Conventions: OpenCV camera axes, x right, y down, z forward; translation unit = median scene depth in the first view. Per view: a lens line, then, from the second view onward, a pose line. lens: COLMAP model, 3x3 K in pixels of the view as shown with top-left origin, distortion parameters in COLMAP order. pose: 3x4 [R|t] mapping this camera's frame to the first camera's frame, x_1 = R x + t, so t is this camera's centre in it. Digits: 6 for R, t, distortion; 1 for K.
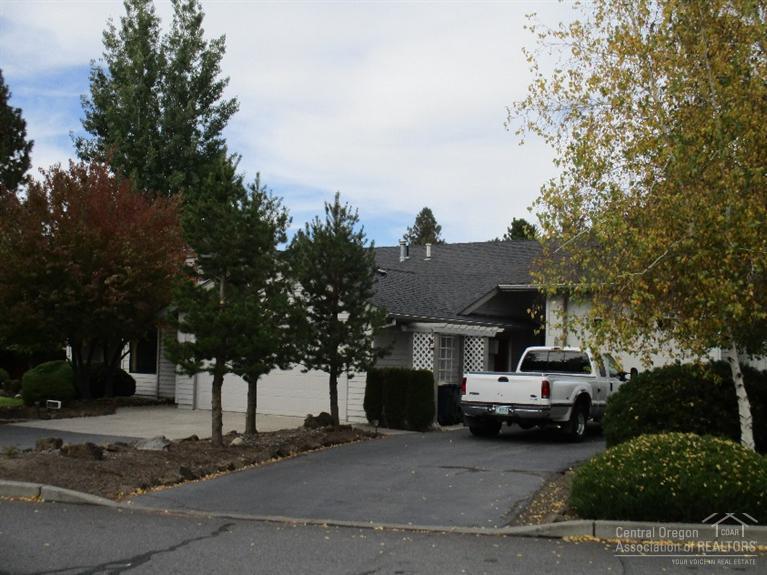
lens RADIAL K [[1109.5, 0, 383.8], [0, 1109.5, 288.1], [0, 0, 1]] dist [0.027313, 0.000000]
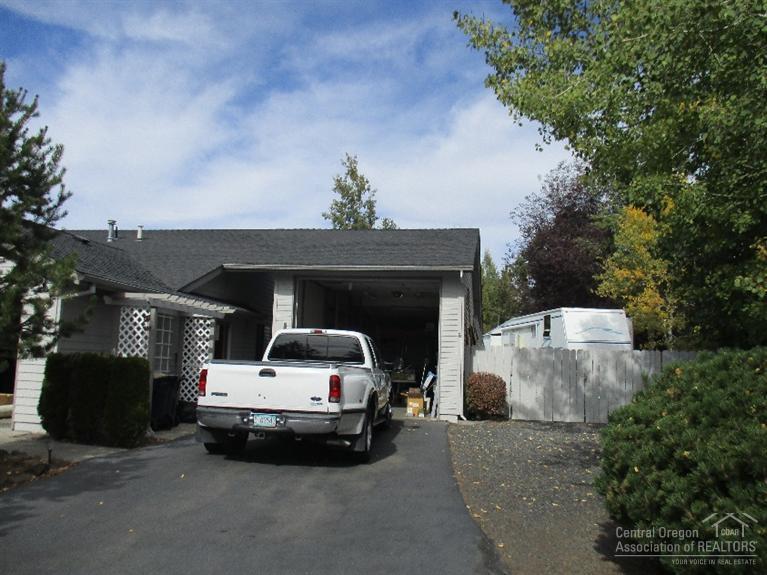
lens RADIAL K [[638.7, 0, 374.5], [0, 638.7, 302.0], [0, 0, 1]] dist [-0.036595, 0.013955]
pose [[0.916369, 0.044660, 0.397836, 0.013327], [-0.038815, 0.998988, -0.022738, 0.041624], [-0.398448, 0.005394, 0.917175, 0.561611]]
